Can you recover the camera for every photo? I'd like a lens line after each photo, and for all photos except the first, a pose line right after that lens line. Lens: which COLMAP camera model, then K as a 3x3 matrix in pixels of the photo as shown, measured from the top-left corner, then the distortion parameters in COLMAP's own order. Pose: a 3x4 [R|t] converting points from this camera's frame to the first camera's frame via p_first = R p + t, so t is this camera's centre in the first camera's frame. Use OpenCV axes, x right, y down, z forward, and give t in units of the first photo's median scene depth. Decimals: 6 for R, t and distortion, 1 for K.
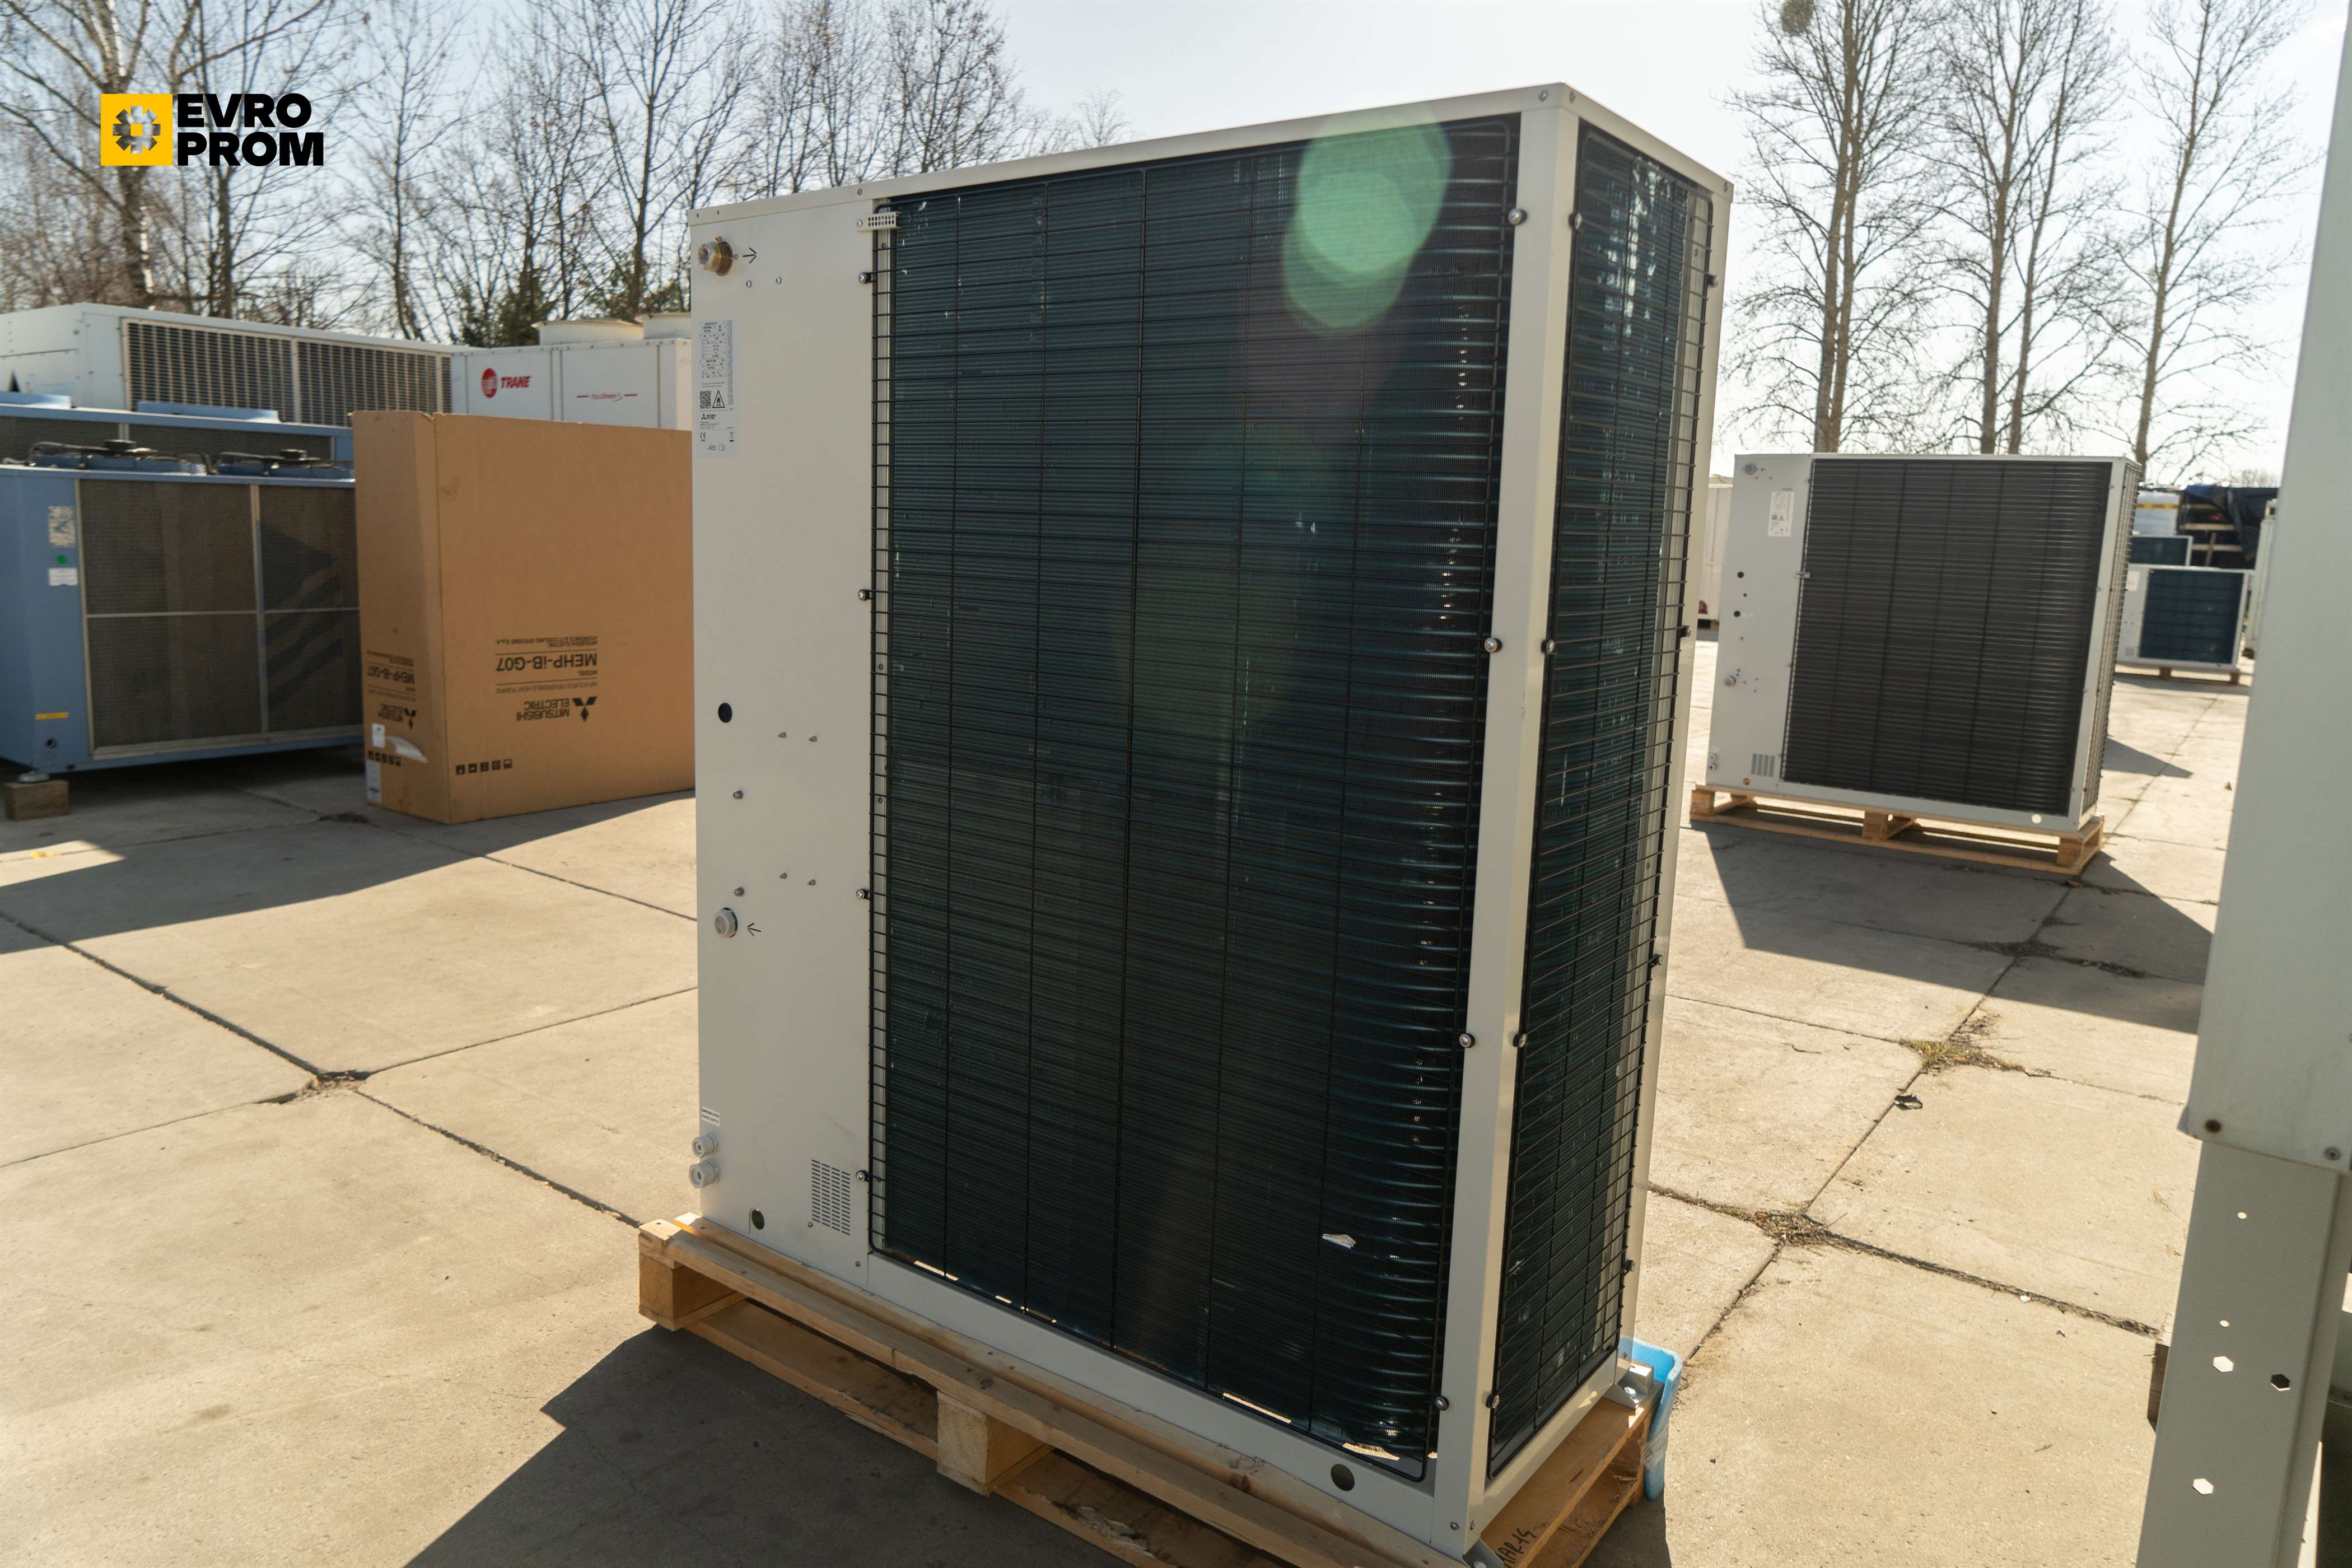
lens RADIAL K [[1609.1, 0, 1187.0], [0, 1609.1, 769.6], [0, 0, 1]] dist [-0.029243, 0.010763]
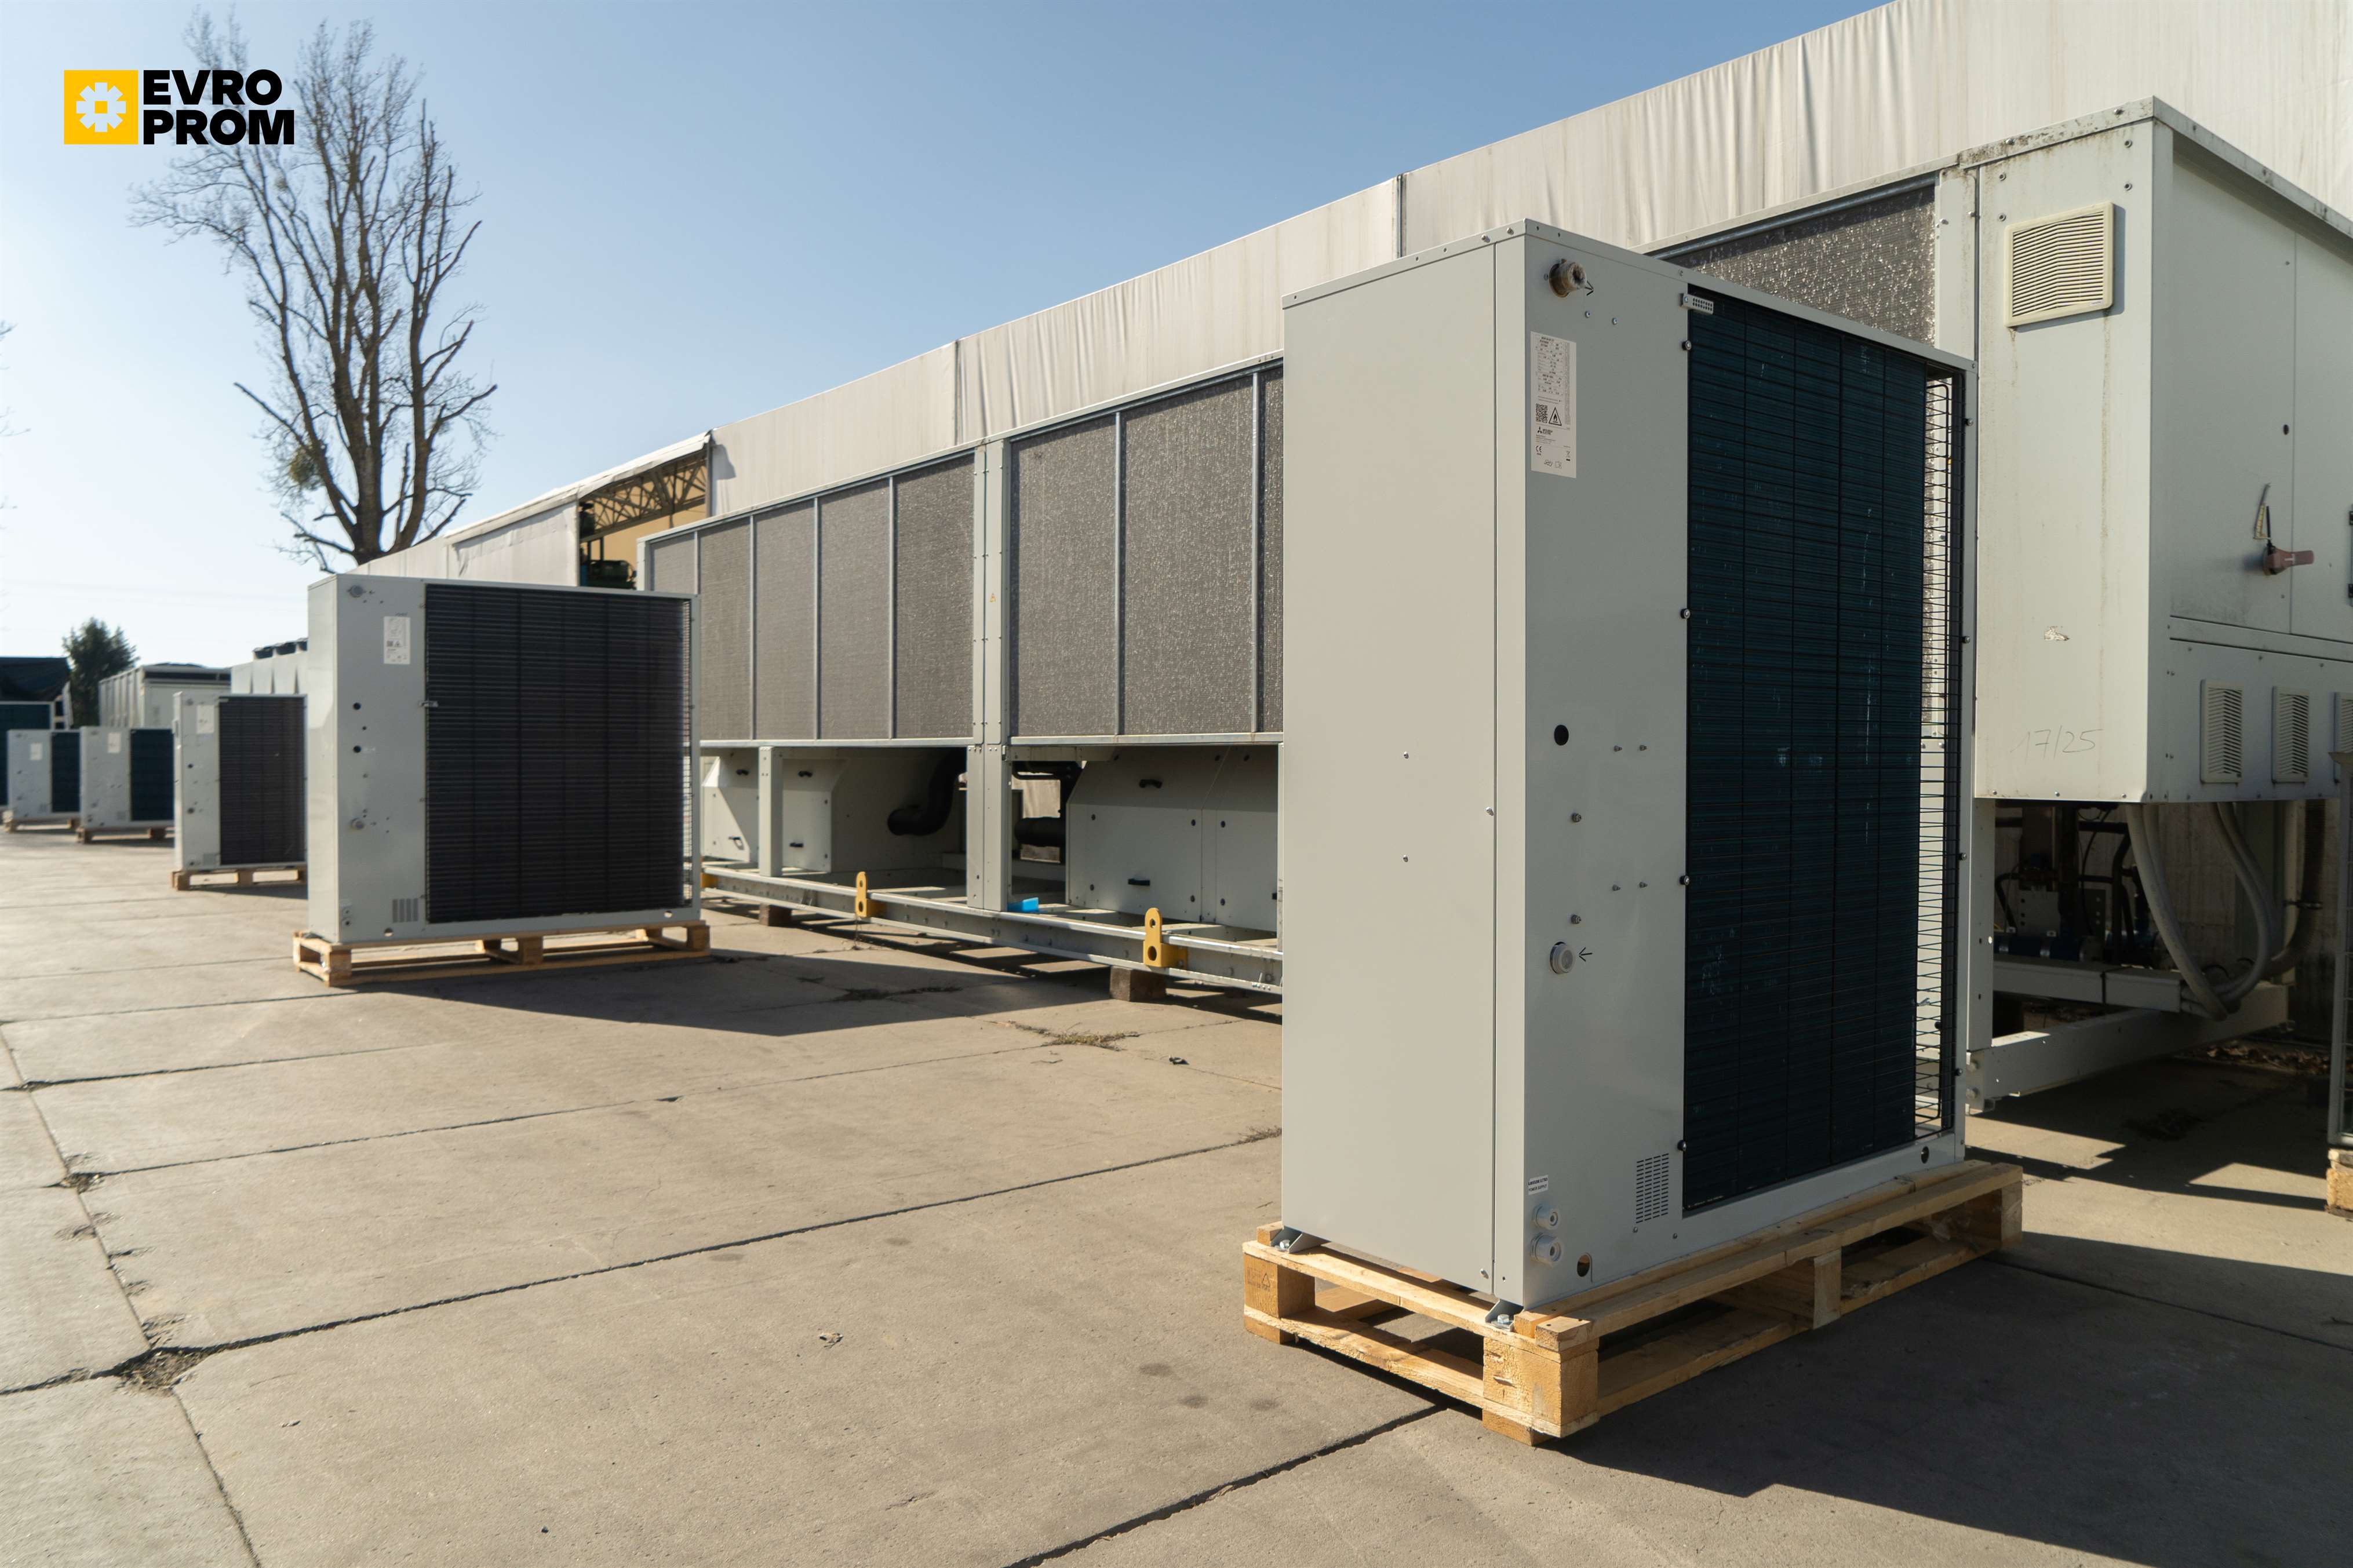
lens RADIAL K [[1609.7, 0, 1228.4], [0, 1609.7, 765.7], [0, 0, 1]] dist [-0.029243, 0.010763]
pose [[0.242928, -0.049852, 0.968762, -0.421002], [0.159725, 0.987103, 0.010743, -0.019703], [-0.956804, 0.152126, 0.247758, 0.315070]]
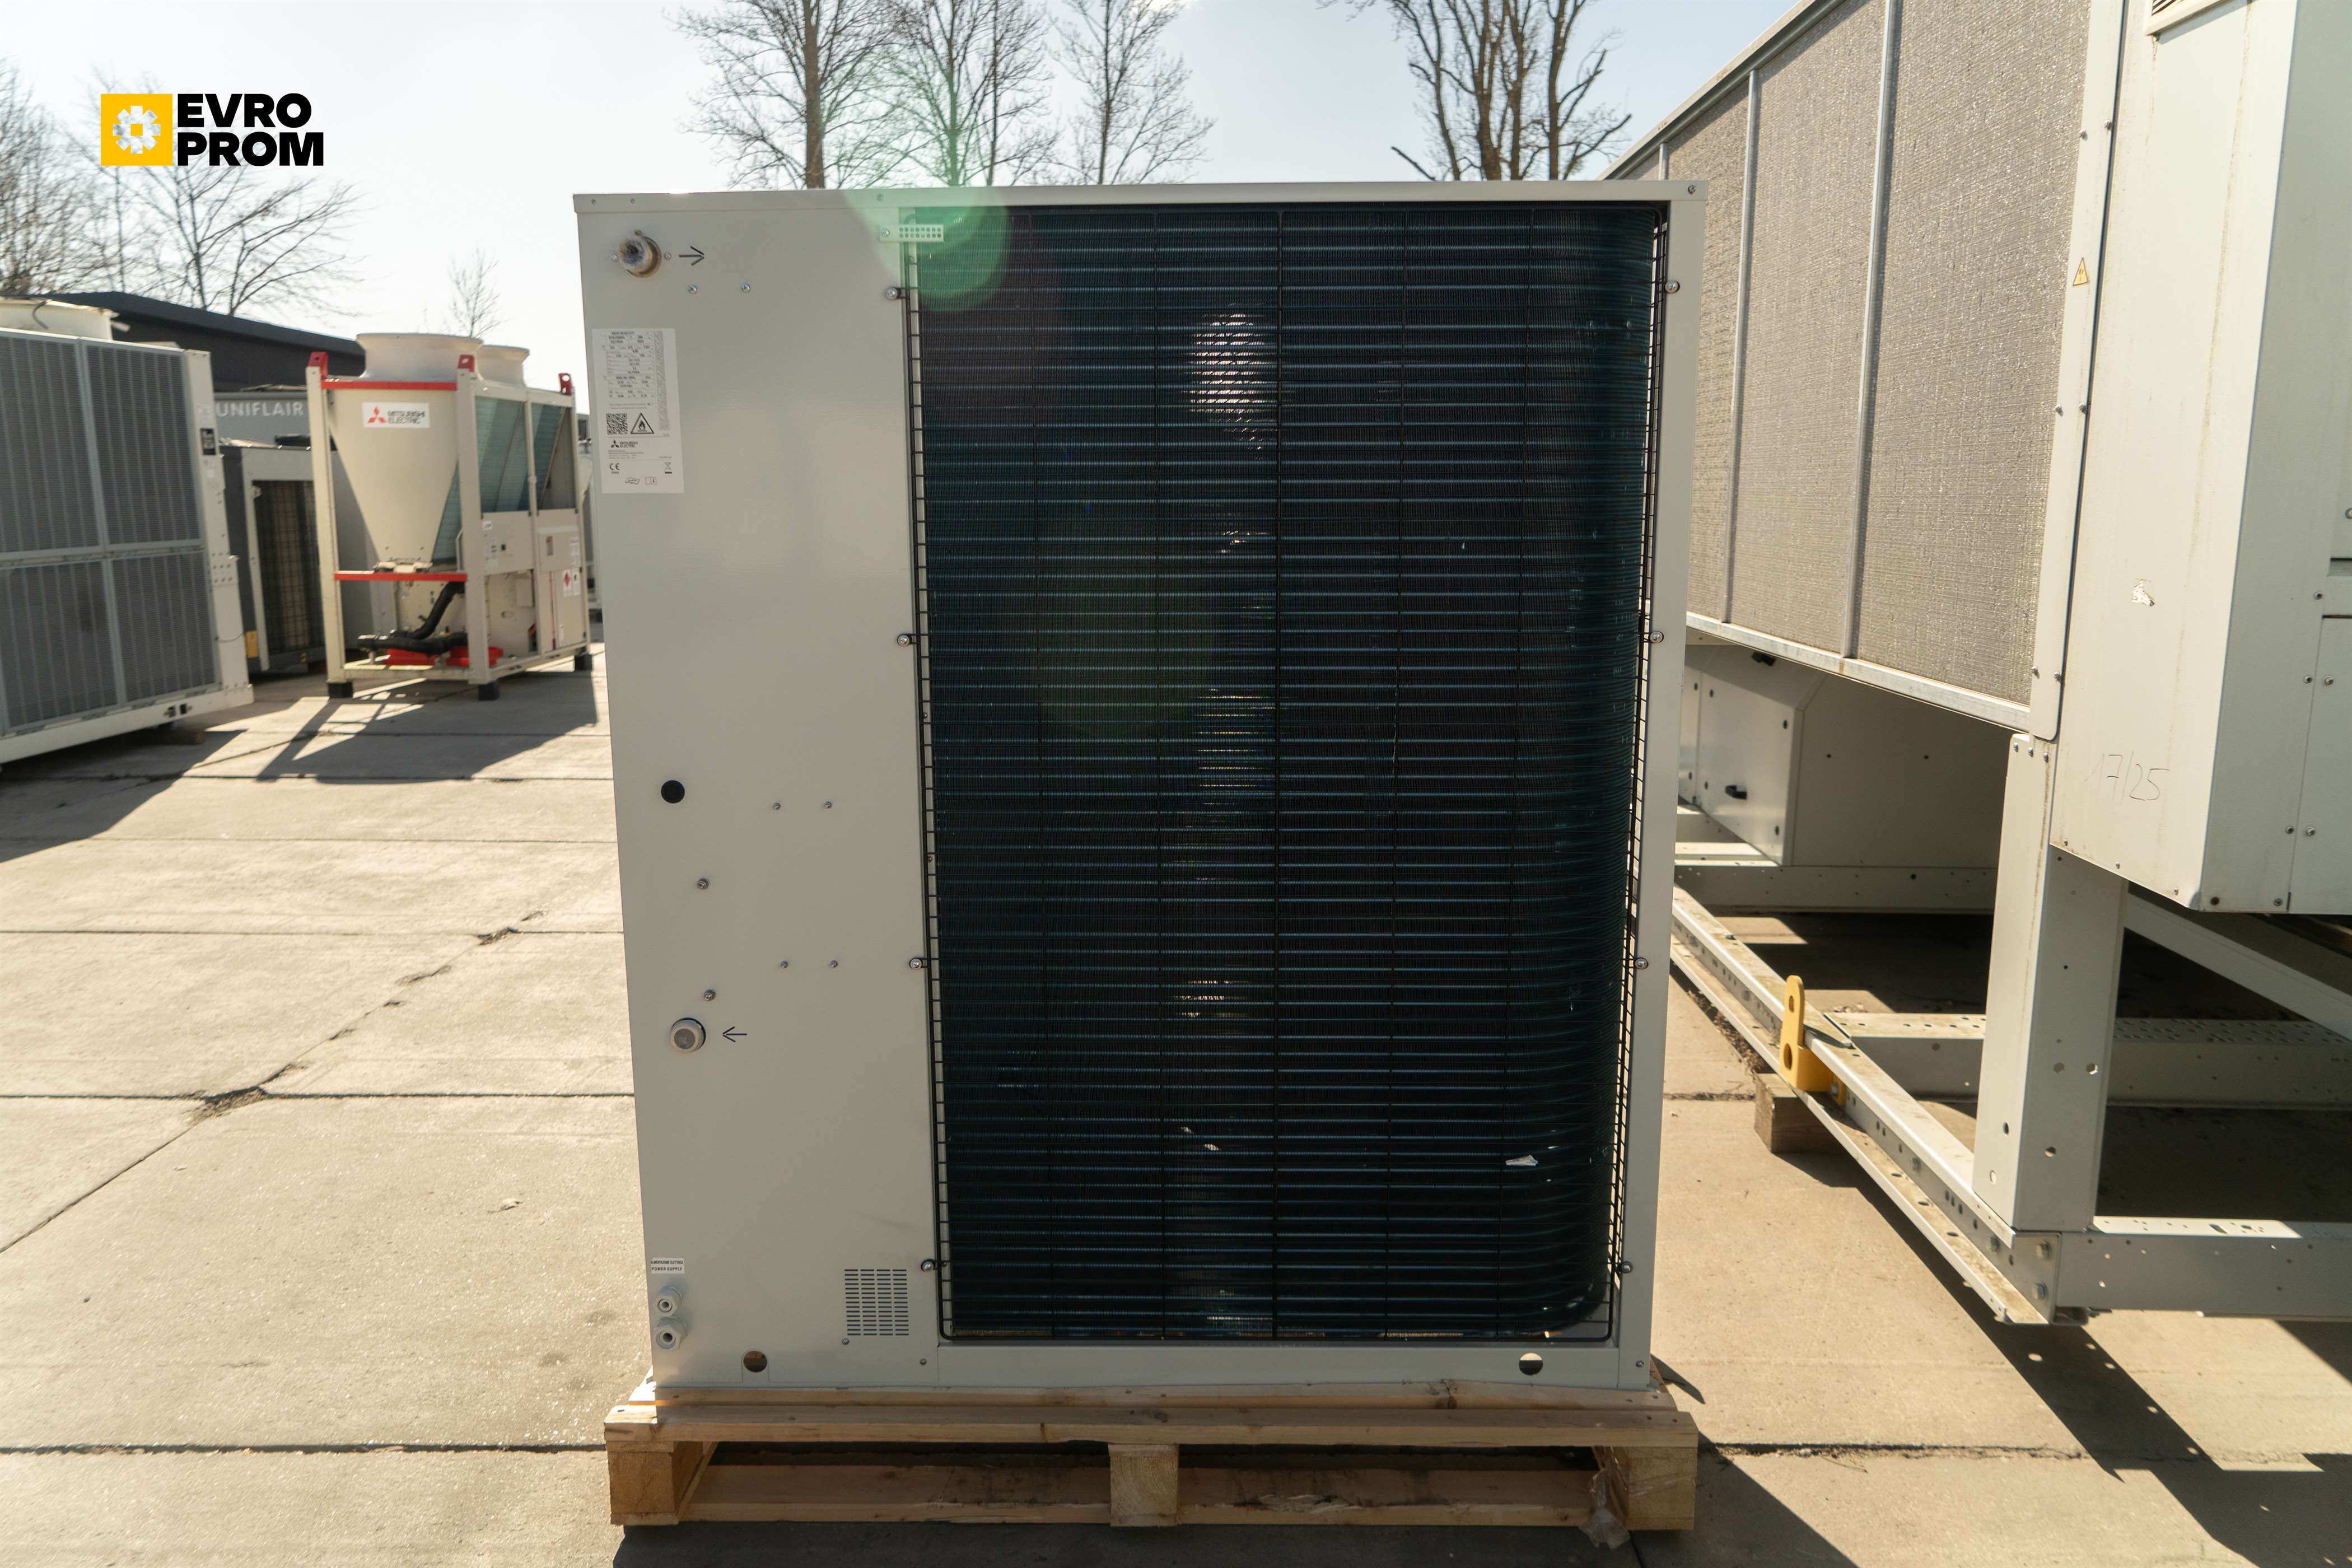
lens RADIAL K [[1676.4, 0, 1227.0], [0, 1676.4, 762.9], [0, 0, 1]] dist [-0.007133, 0.014150]
pose [[0.808272, -0.138384, 0.572316, -0.183870], [0.124967, 0.990163, 0.062929, -0.022948], [-0.575395, 0.020657, 0.817615, 0.034235]]
